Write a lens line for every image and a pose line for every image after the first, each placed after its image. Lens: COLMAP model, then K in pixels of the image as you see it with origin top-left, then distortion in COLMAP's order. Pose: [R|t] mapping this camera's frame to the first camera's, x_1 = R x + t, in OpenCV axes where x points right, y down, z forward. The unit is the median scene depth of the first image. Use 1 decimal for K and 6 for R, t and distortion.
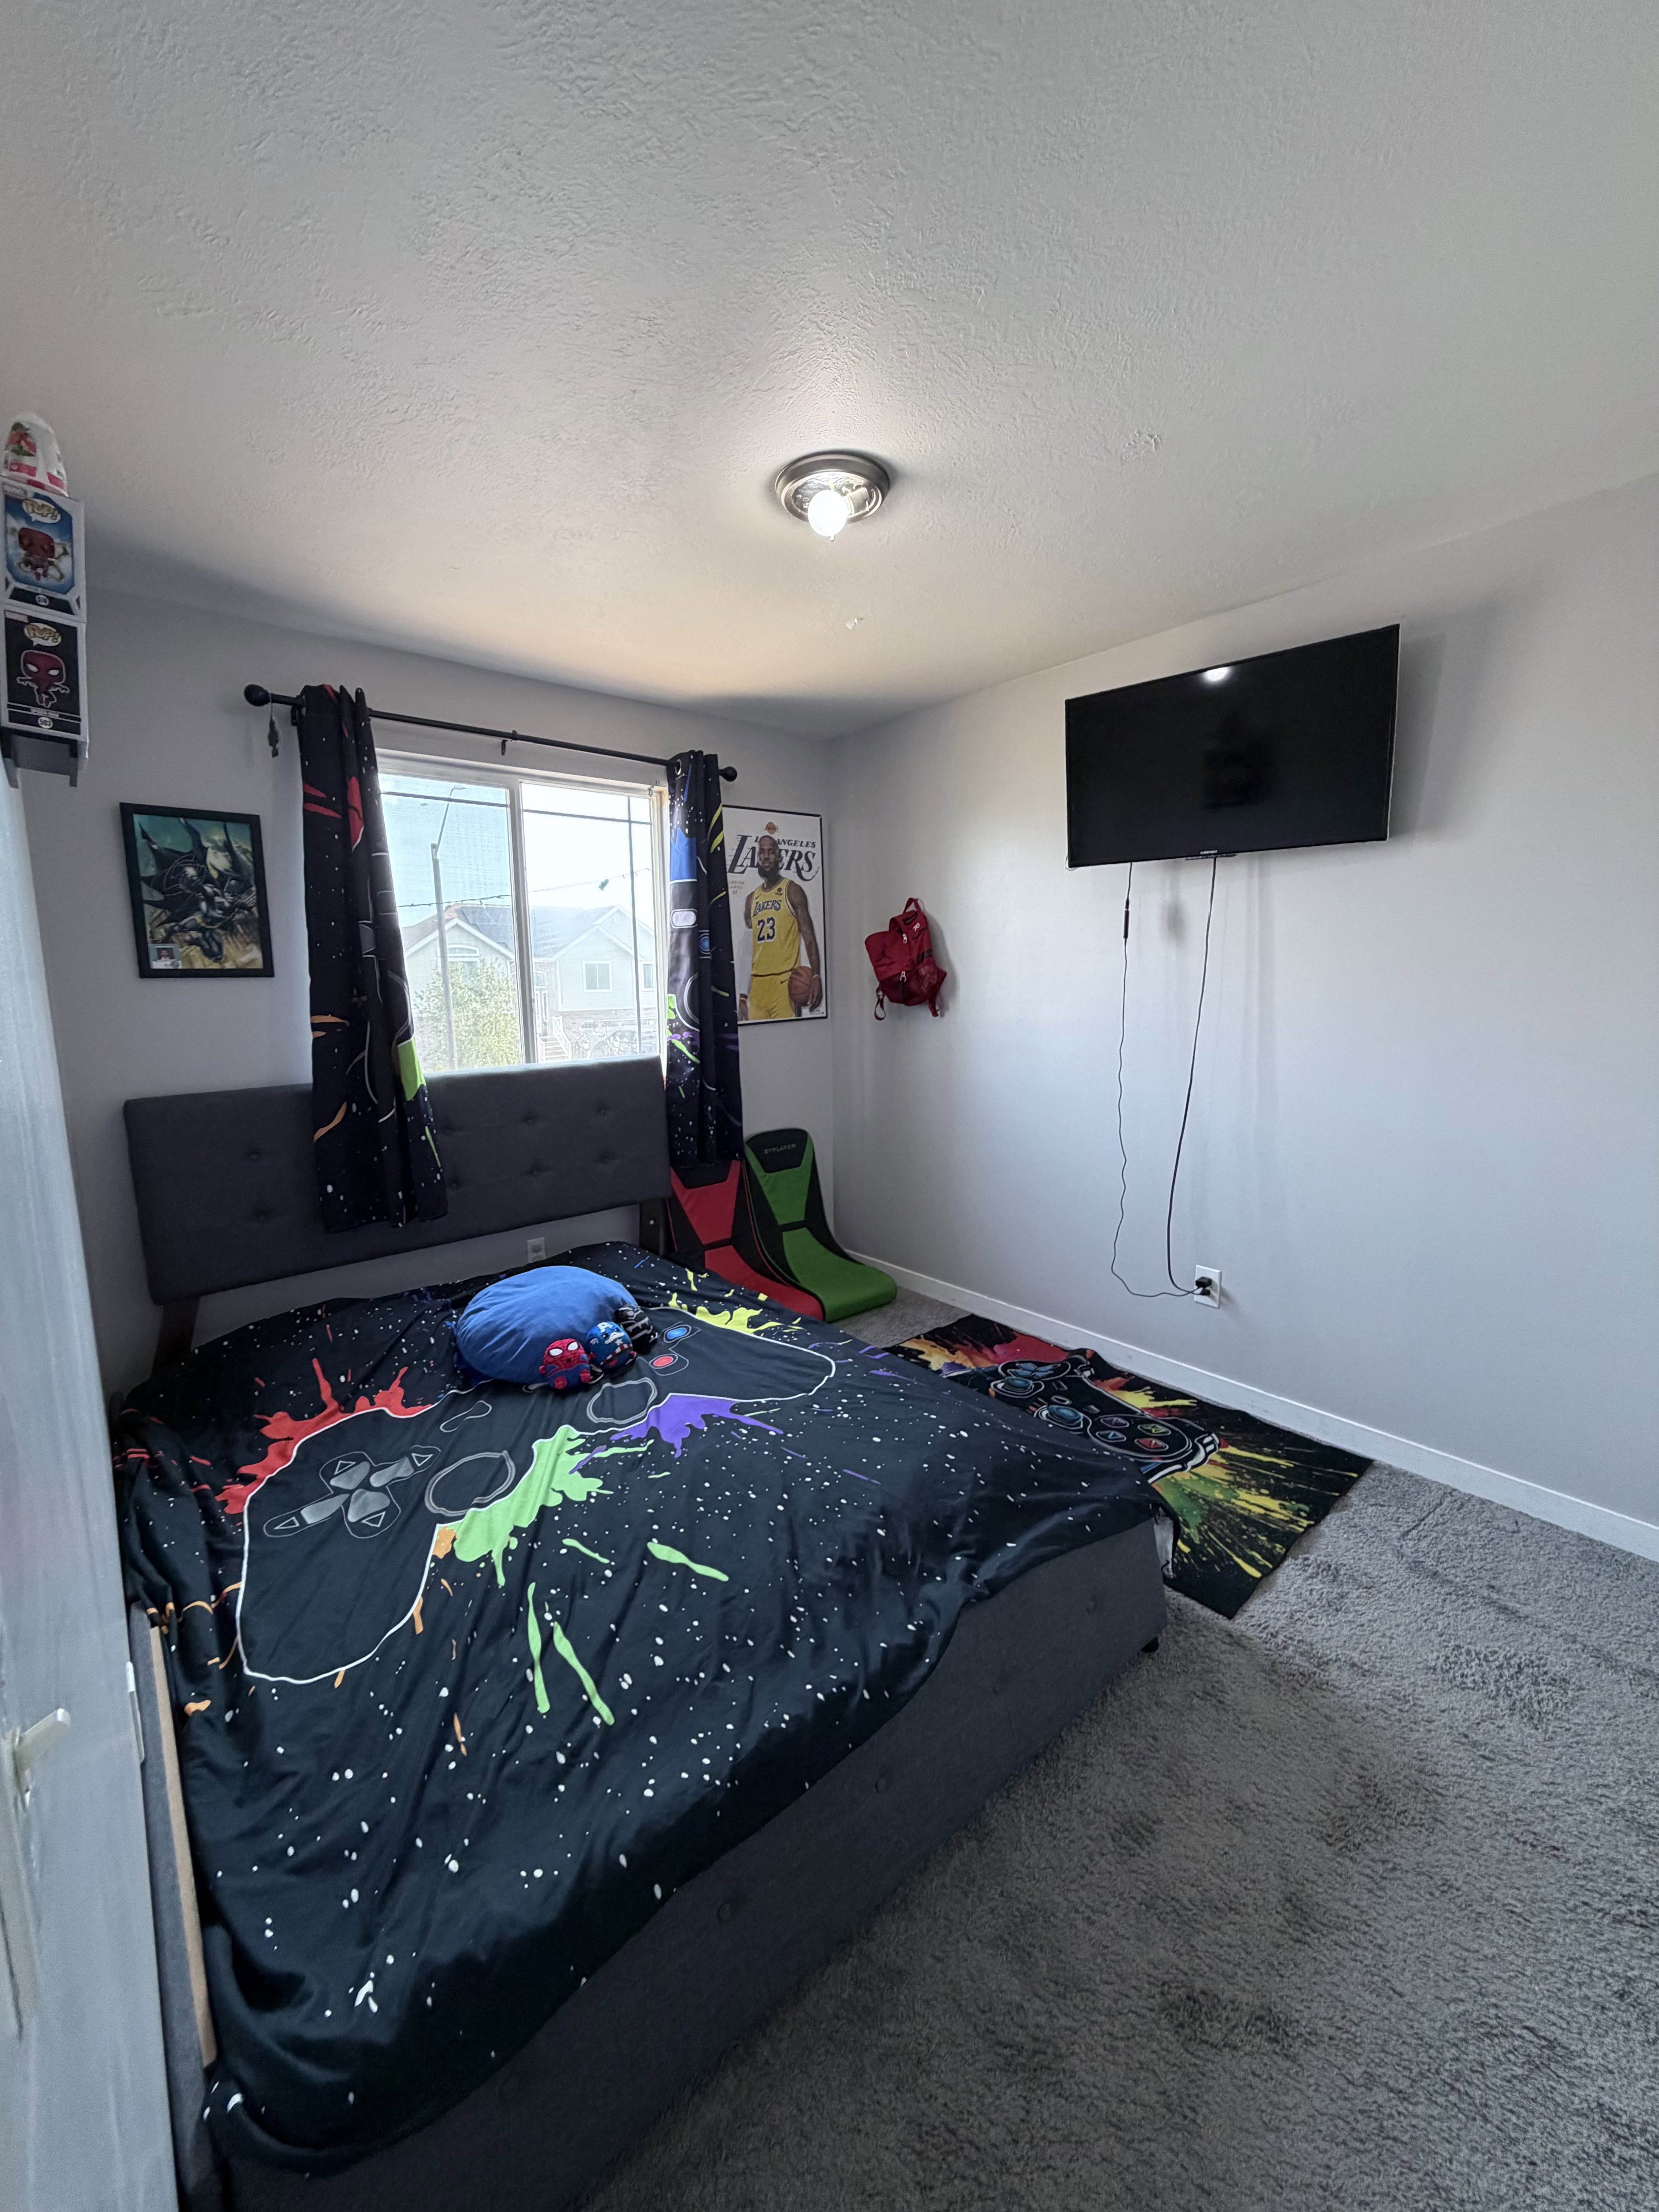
lens RADIAL K [[872.0, 0, 829.5], [0, 872.0, 1106.0], [0, 0, 1]] dist [0.000014, 0.000006]
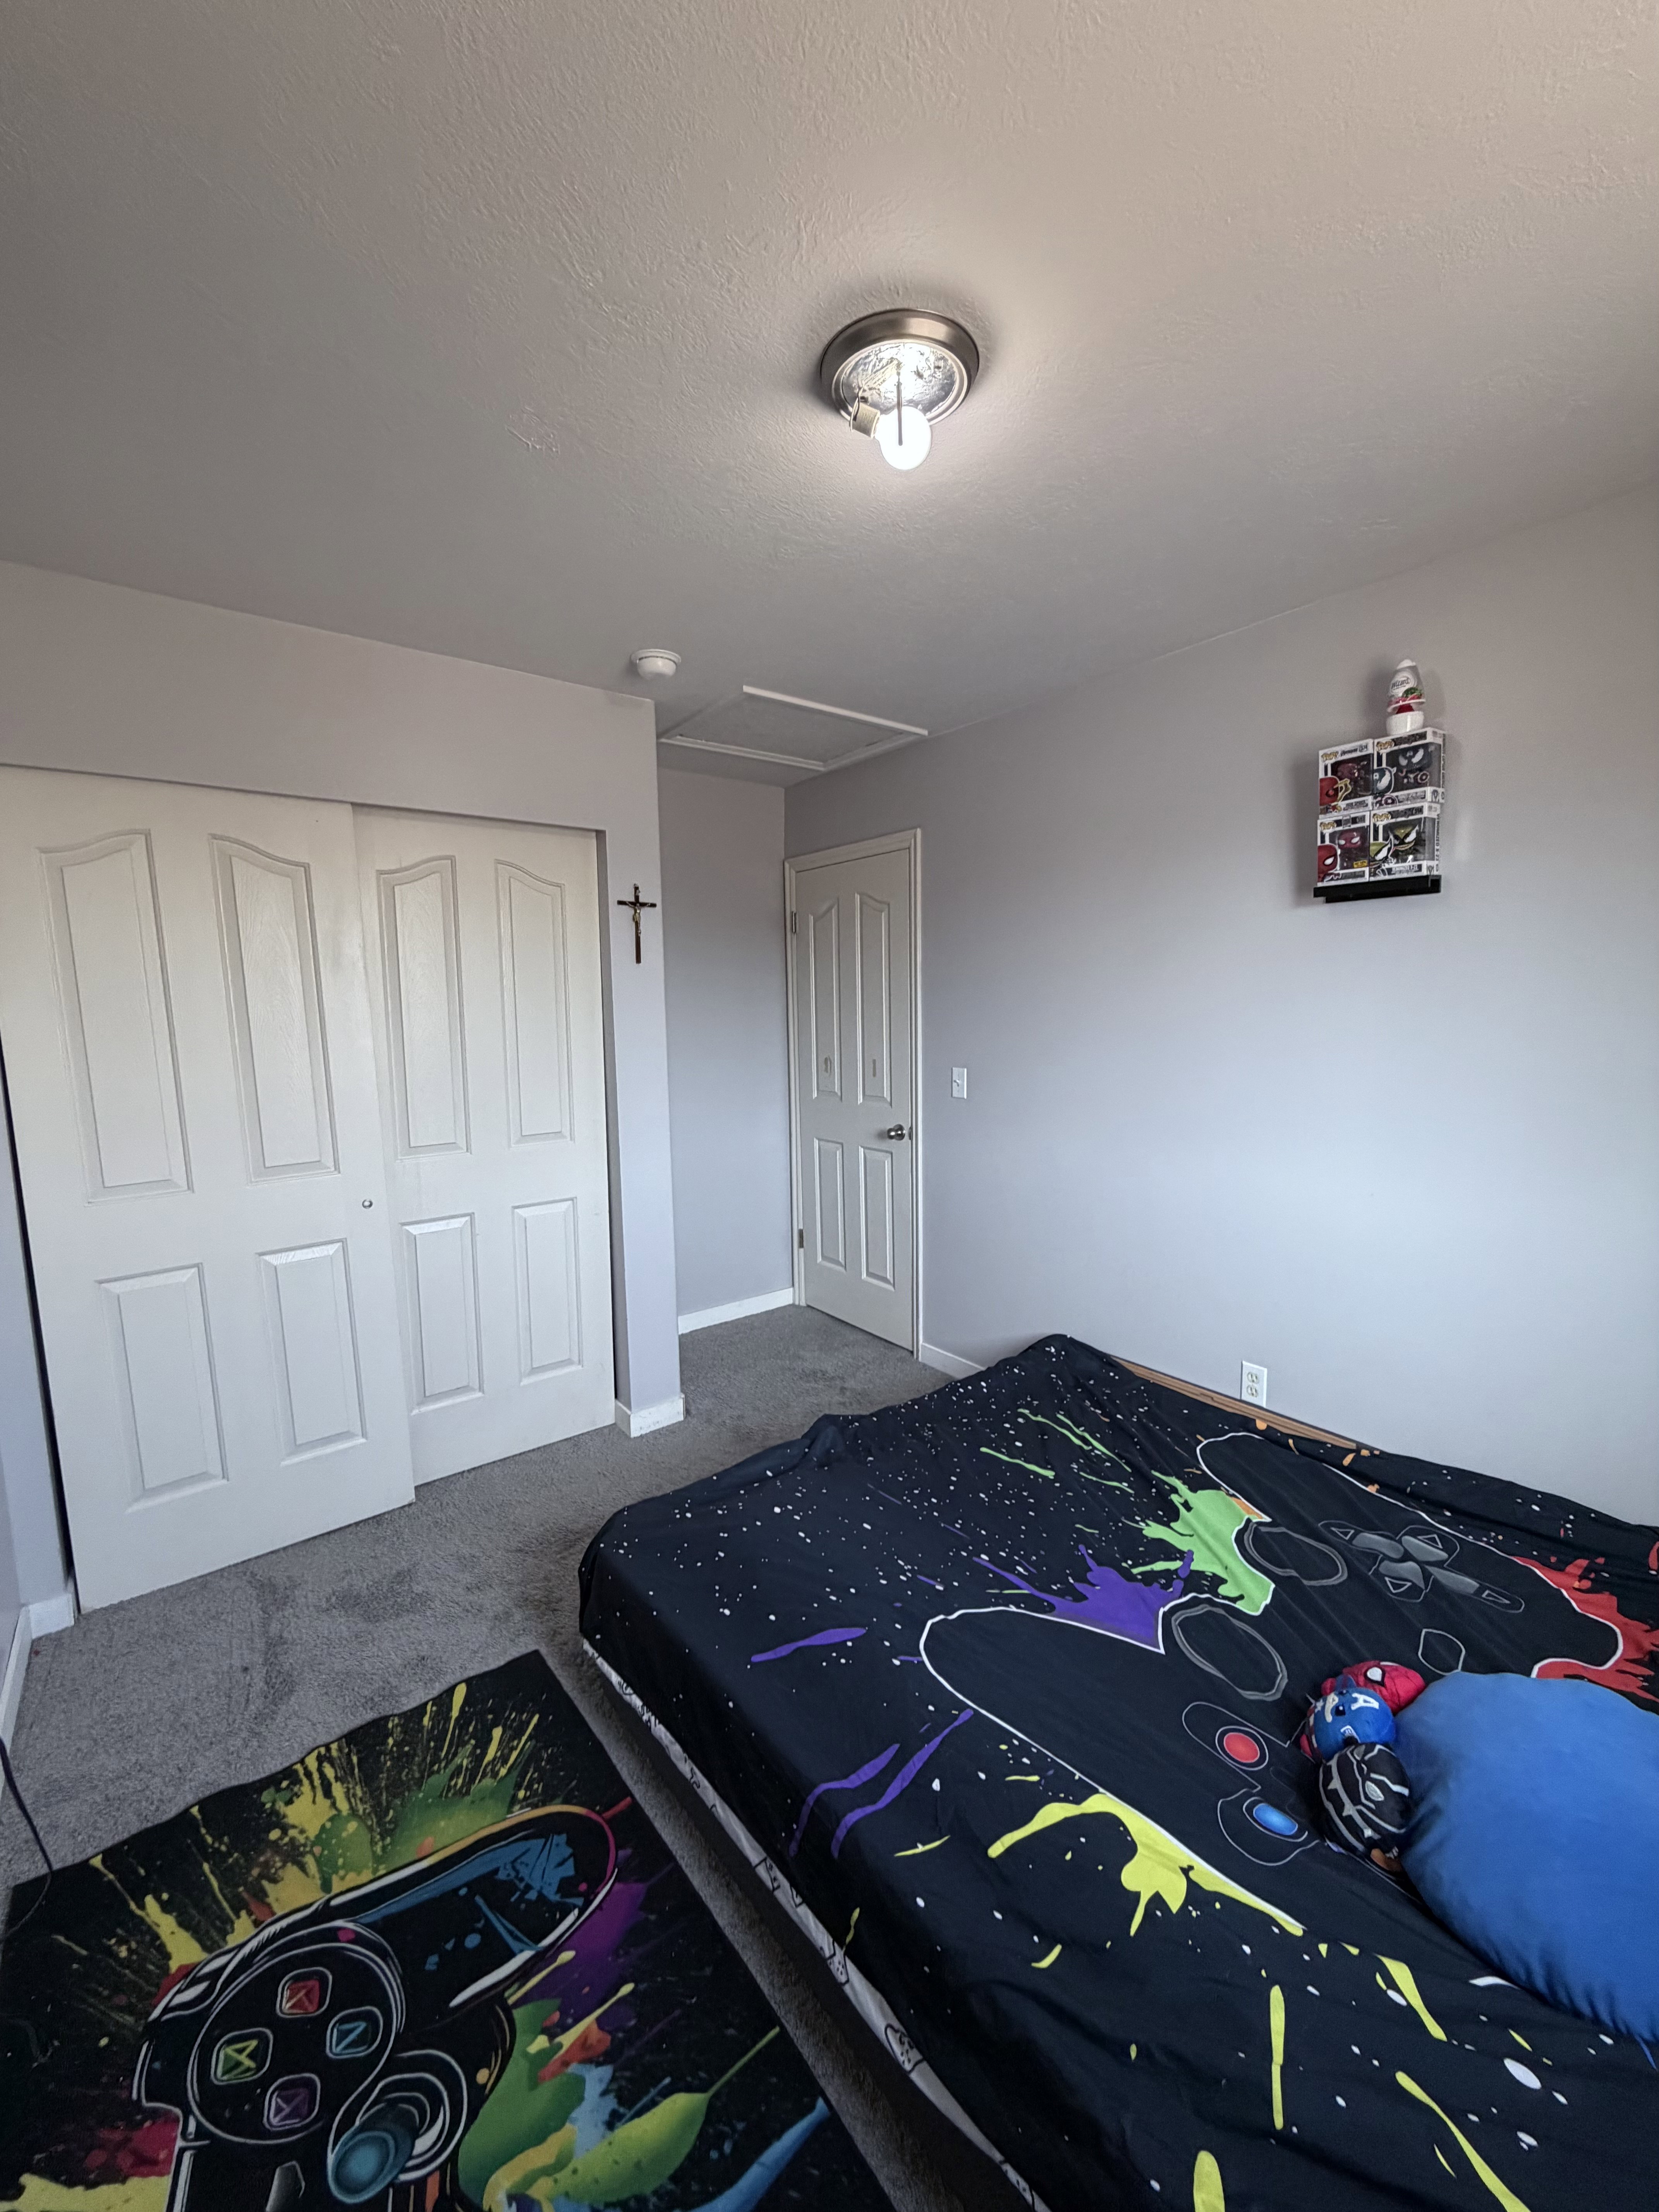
lens RADIAL K [[872.0, 0, 829.5], [0, 872.0, 1106.0], [0, 0, 1]] dist [0.000014, 0.000006]
pose [[-0.998600, 0.022720, 0.047770, 0.036107], [0.034712, 0.962882, 0.267682, -0.286148], [-0.039915, 0.268965, -0.962322, 1.644510]]
